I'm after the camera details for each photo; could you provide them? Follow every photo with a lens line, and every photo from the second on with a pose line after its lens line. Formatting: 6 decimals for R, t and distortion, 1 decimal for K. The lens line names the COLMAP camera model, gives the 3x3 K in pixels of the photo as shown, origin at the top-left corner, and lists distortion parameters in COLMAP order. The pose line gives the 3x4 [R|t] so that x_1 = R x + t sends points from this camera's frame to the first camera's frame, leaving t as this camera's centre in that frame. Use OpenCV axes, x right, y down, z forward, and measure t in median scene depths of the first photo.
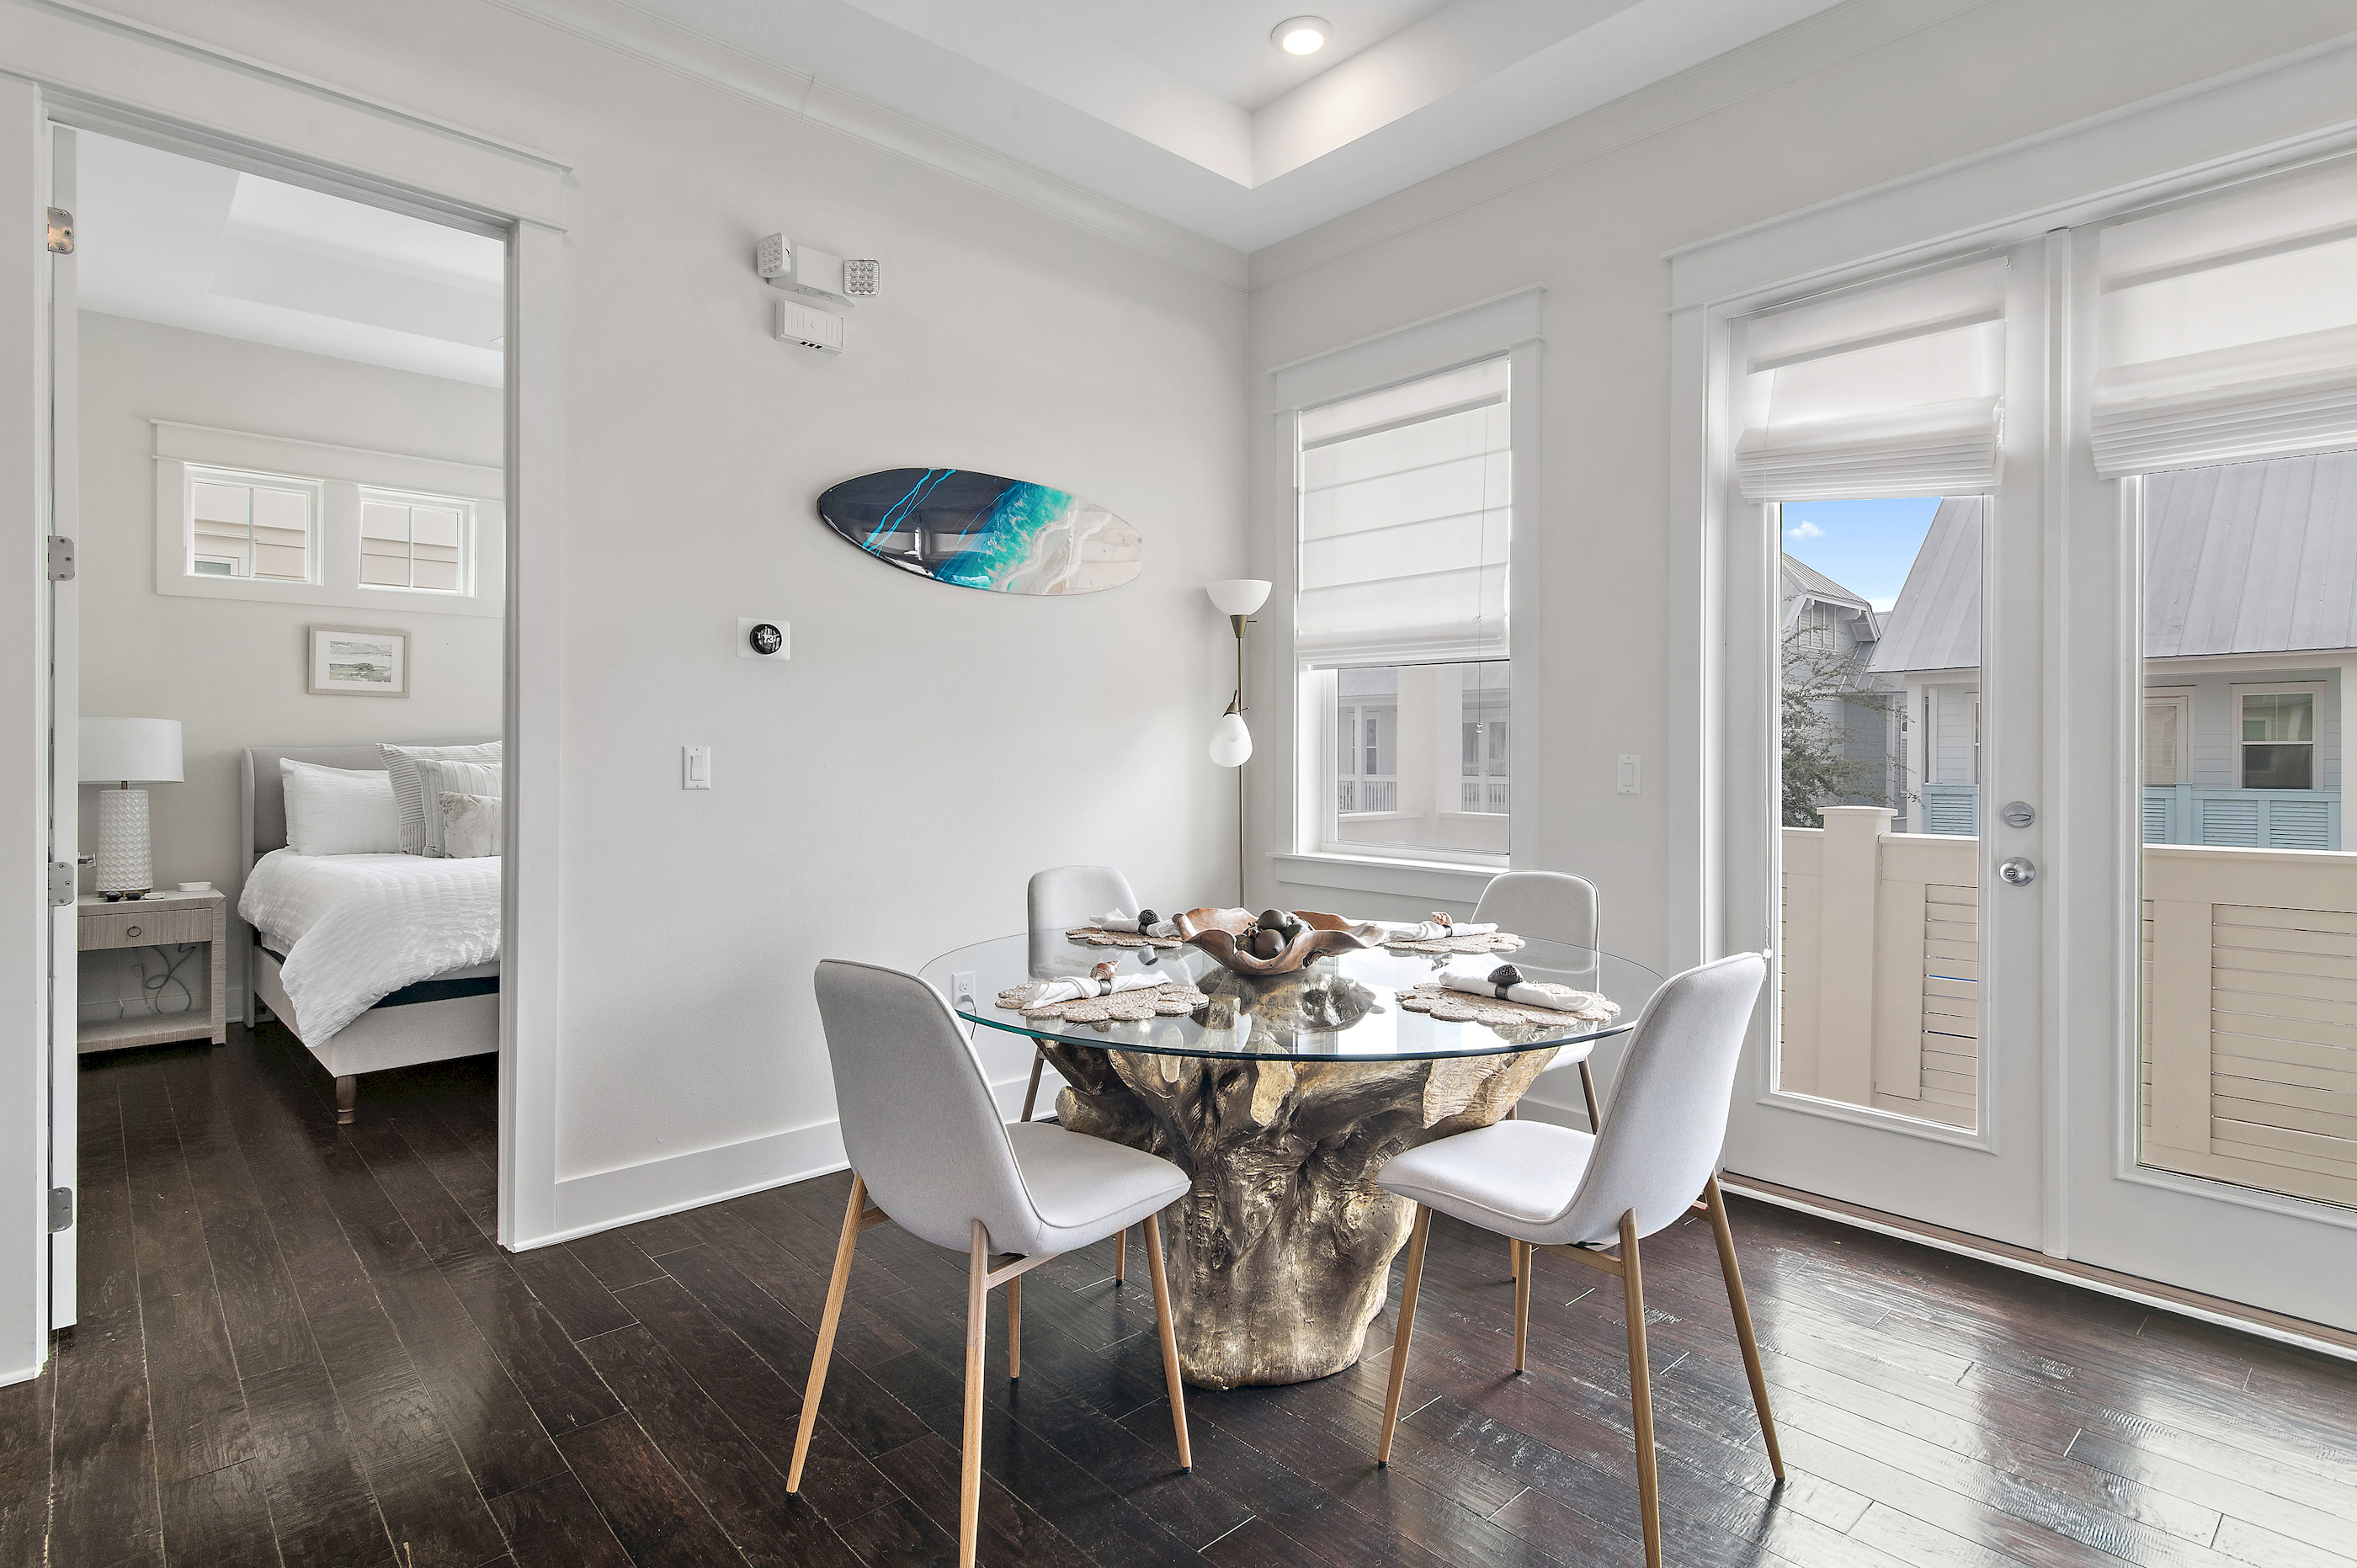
lens RADIAL K [[1186.9, 0, 1180.6], [0, 1186.9, 752.8], [0, 0, 1]] dist [0.002954, 0.001272]
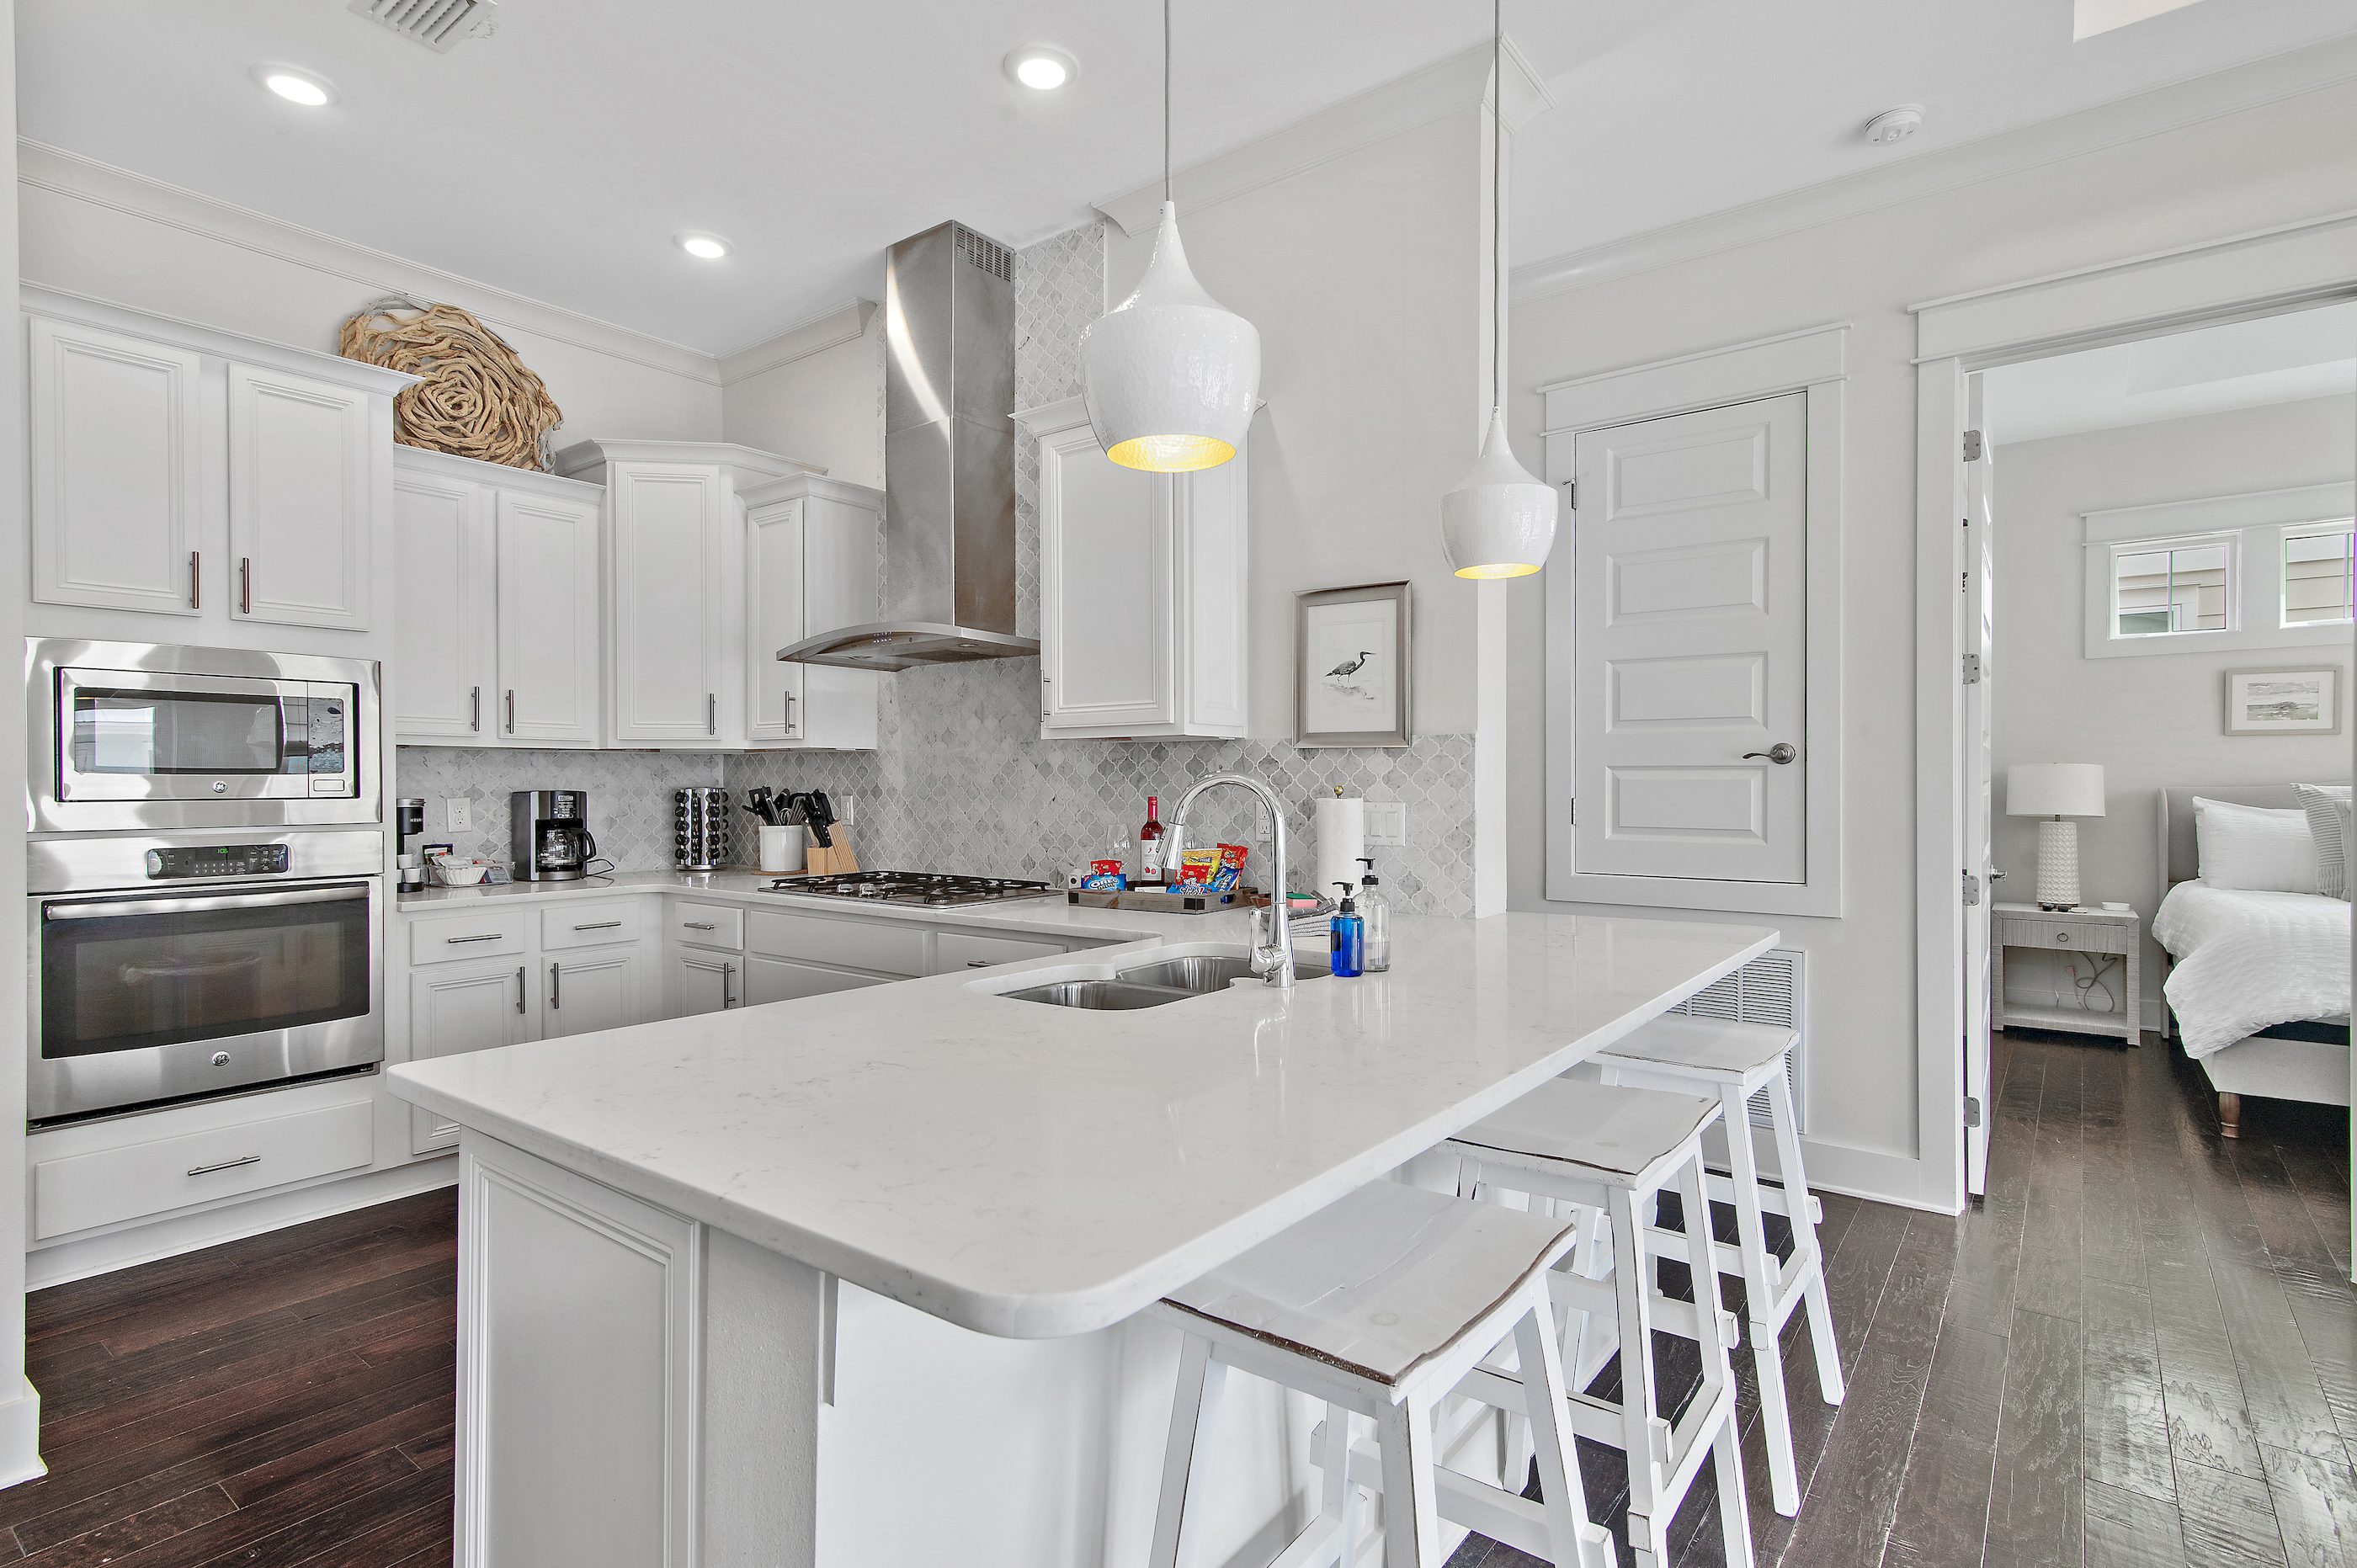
lens RADIAL K [[1155.4, 0, 1186.6], [0, 1155.4, 789.2], [0, 0, 1]] dist [0.015013, -0.000059]
pose [[0.170361, 0.003804, -0.985374, 0.152942], [0.003867, 0.999982, 0.004529, -0.011879], [0.985374, -0.004582, 0.170343, -0.096935]]
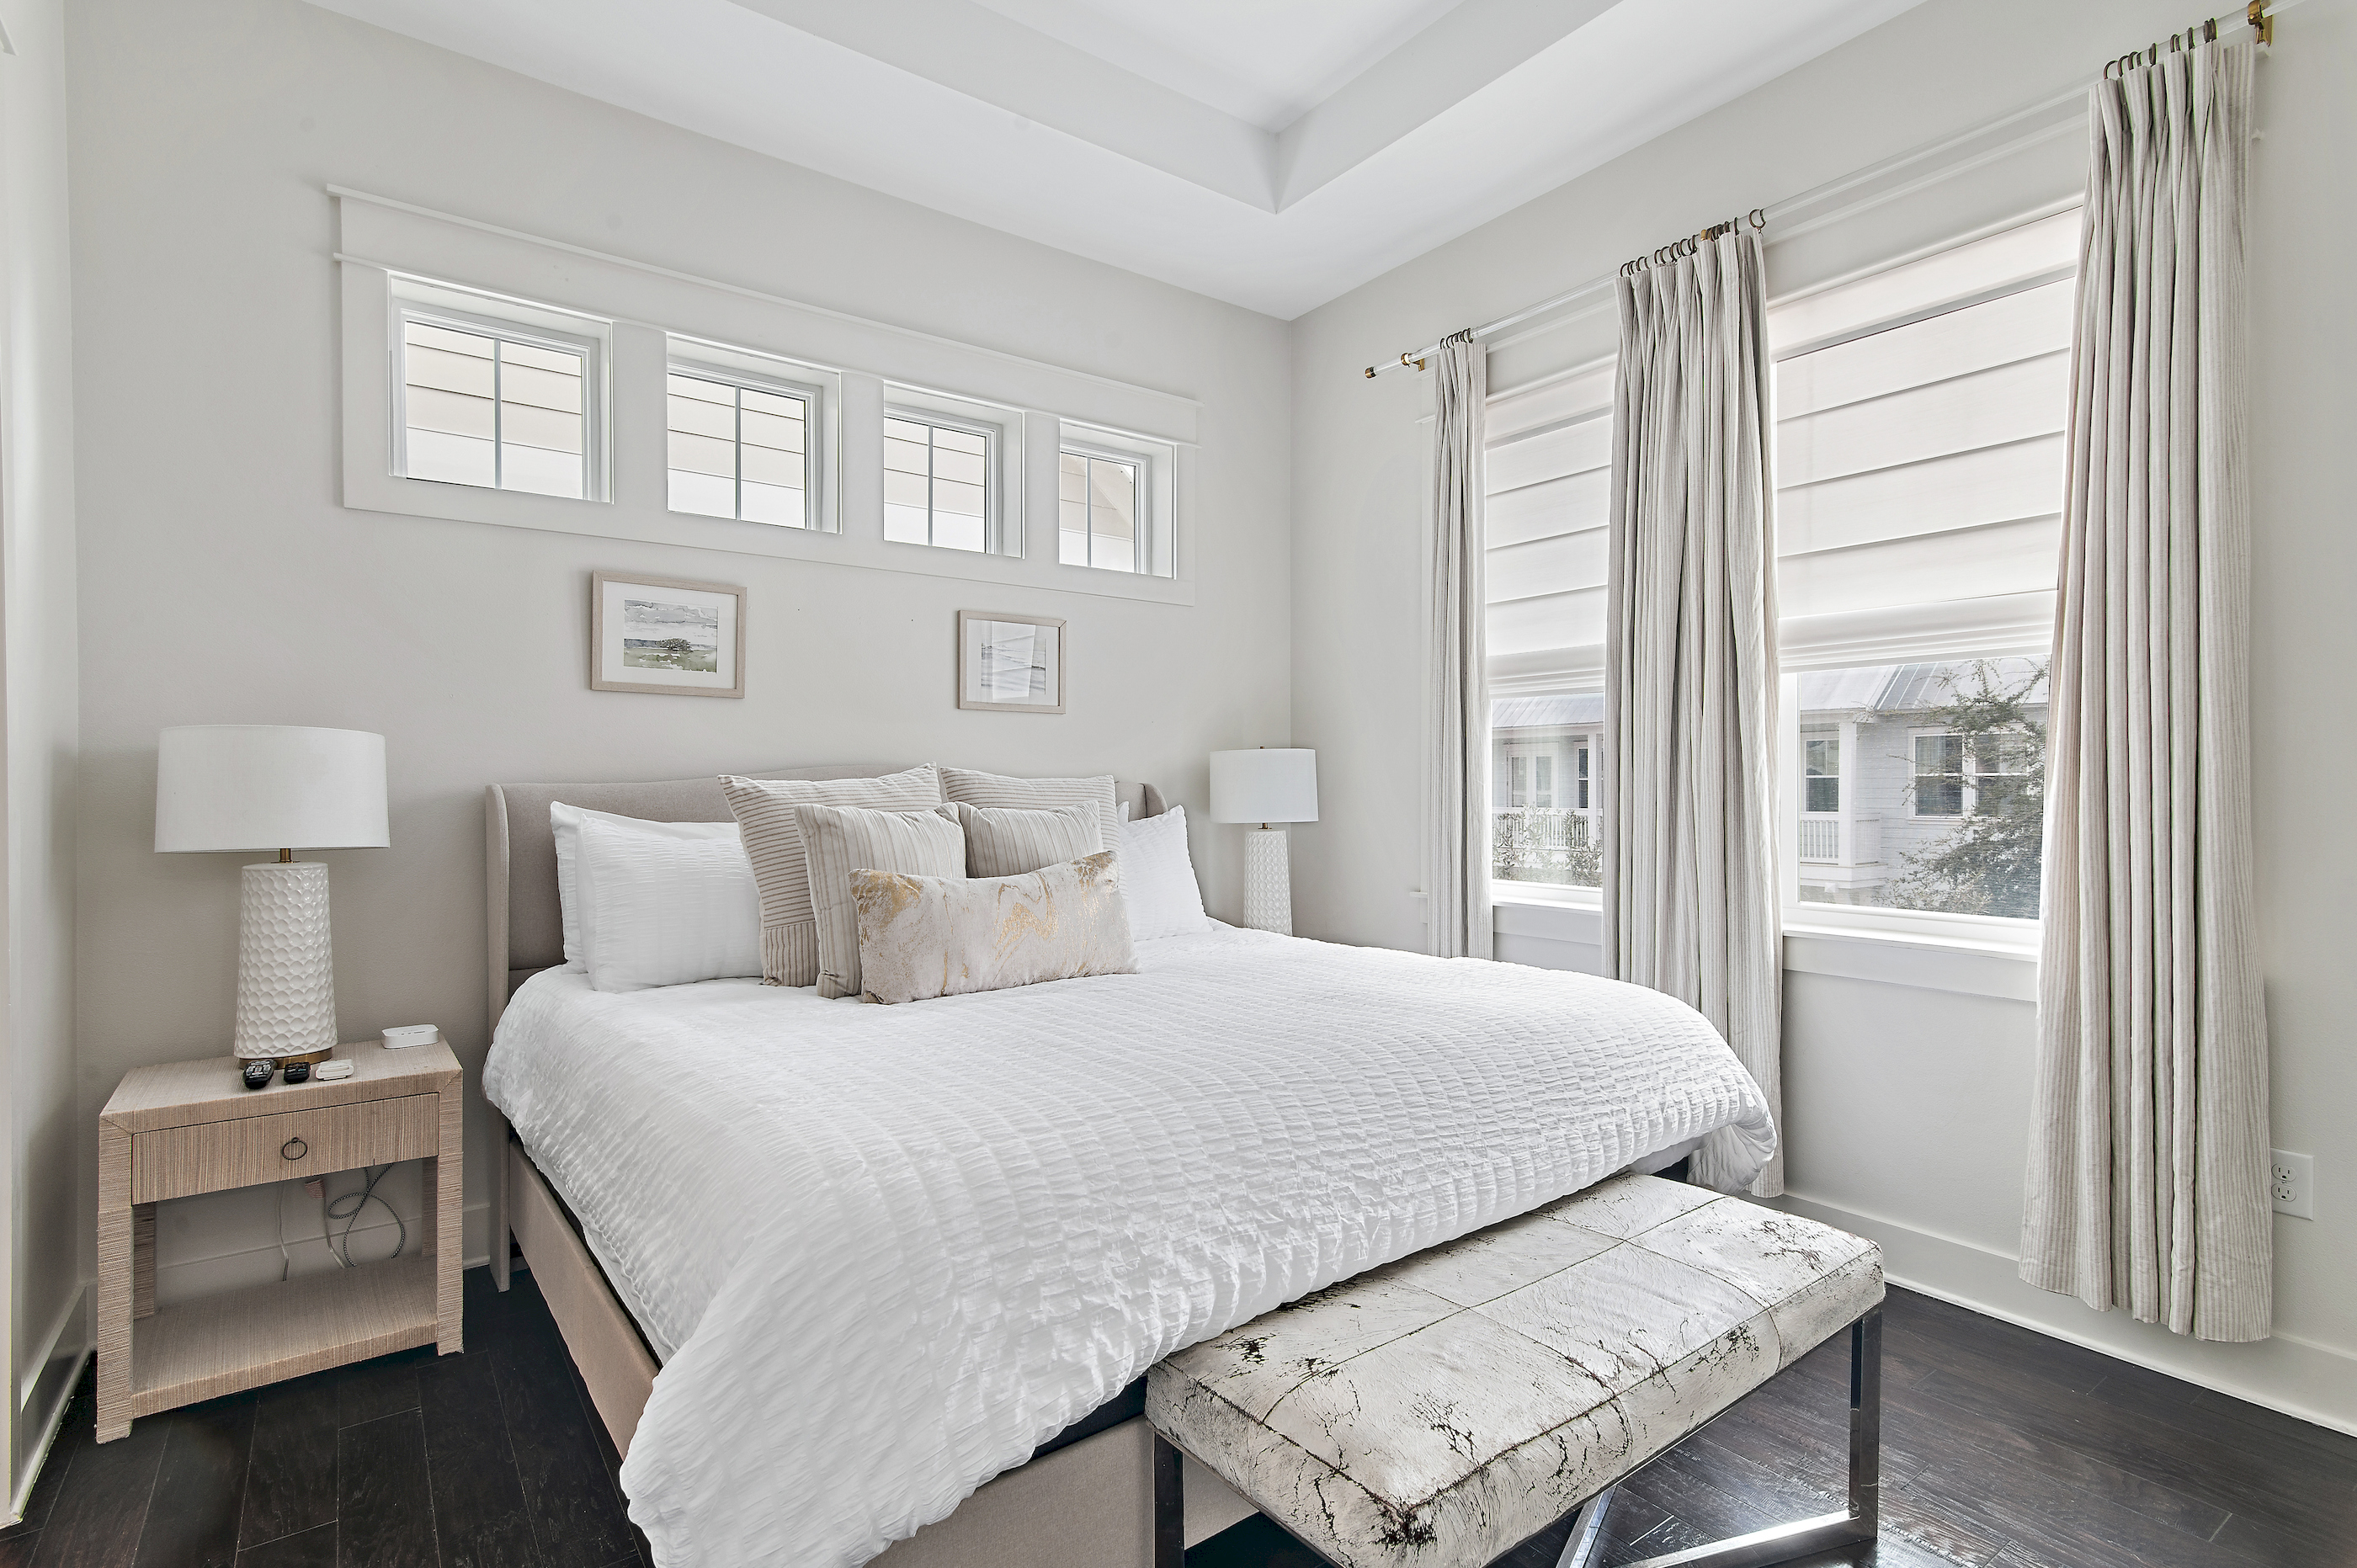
lens RADIAL K [[1155.4, 0, 1186.6], [0, 1155.4, 789.2], [0, 0, 1]] dist [0.015013, -0.000059]
pose [[0.993392, -0.002508, -0.114740, -0.445167], [0.003047, 0.999985, 0.004524, -0.003402], [0.114727, -0.004843, 0.993385, 0.551287]]
